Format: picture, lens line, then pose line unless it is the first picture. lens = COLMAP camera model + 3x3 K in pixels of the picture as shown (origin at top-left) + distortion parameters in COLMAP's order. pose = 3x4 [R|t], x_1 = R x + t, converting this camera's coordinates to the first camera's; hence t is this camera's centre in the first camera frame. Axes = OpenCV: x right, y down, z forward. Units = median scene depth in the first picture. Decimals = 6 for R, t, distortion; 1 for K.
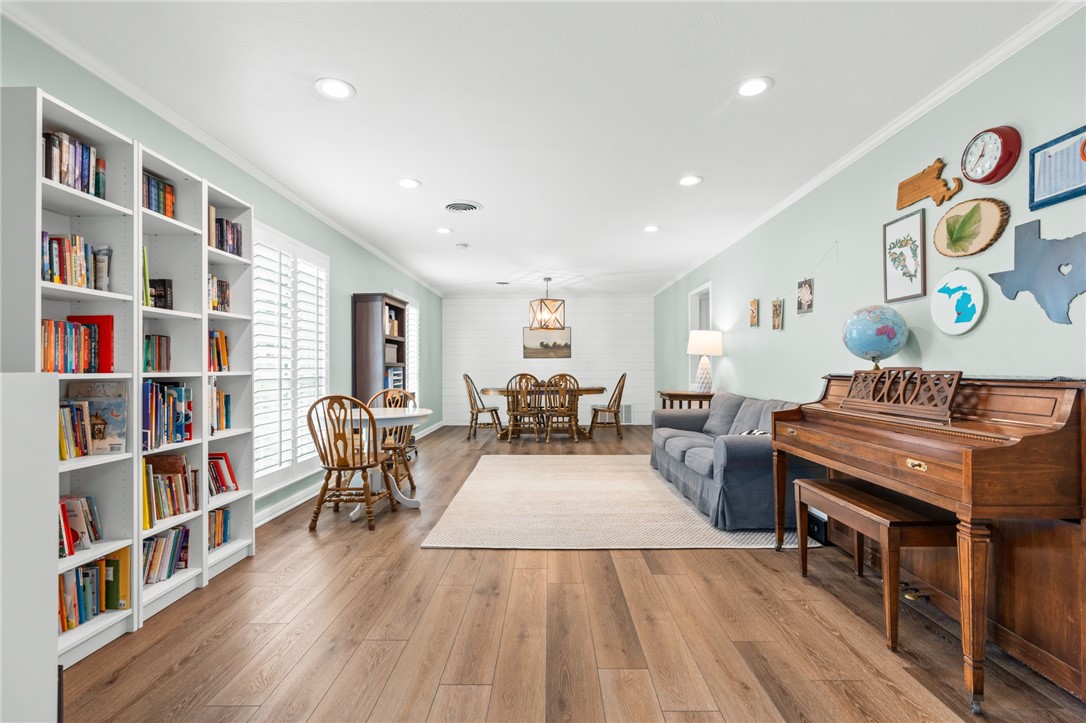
lens RADIAL K [[490.4, 0, 544.5], [0, 490.4, 361.1], [0, 0, 1]] dist [-0.002279, -0.000286]
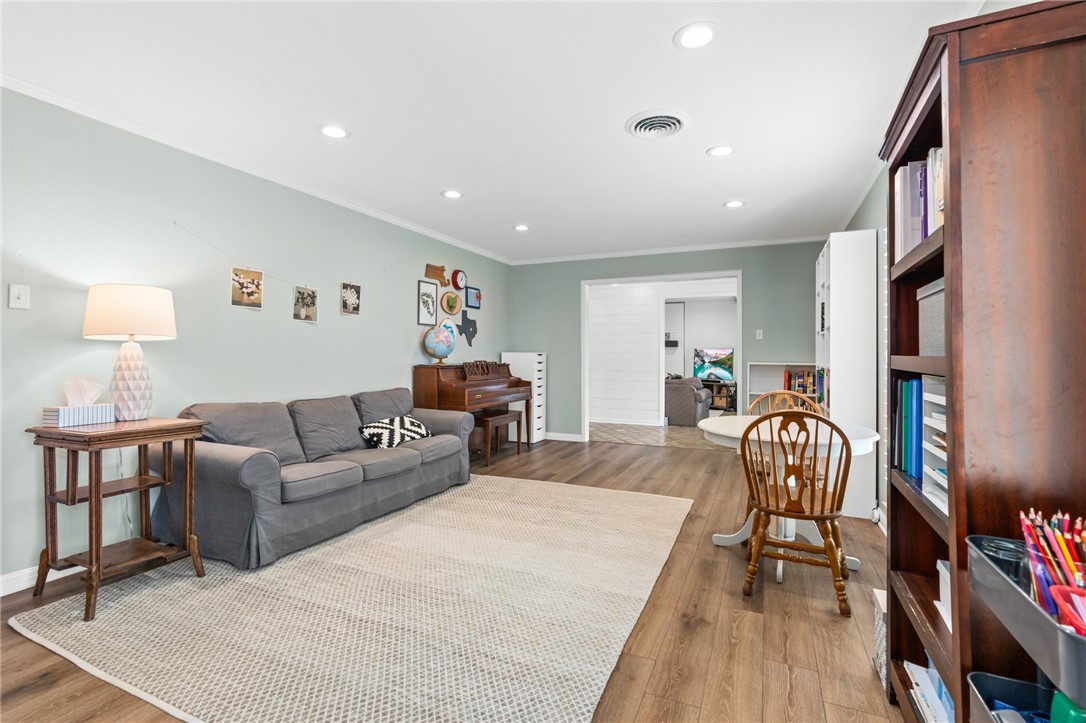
lens RADIAL K [[490.4, 0, 544.5], [0, 490.4, 361.1], [0, 0, 1]] dist [-0.002279, -0.000286]
pose [[-0.915305, -0.000876, 0.402760, -0.455134], [-0.001741, 0.999997, -0.001781, 0.016740], [-0.402757, -0.002331, -0.915304, 2.571131]]
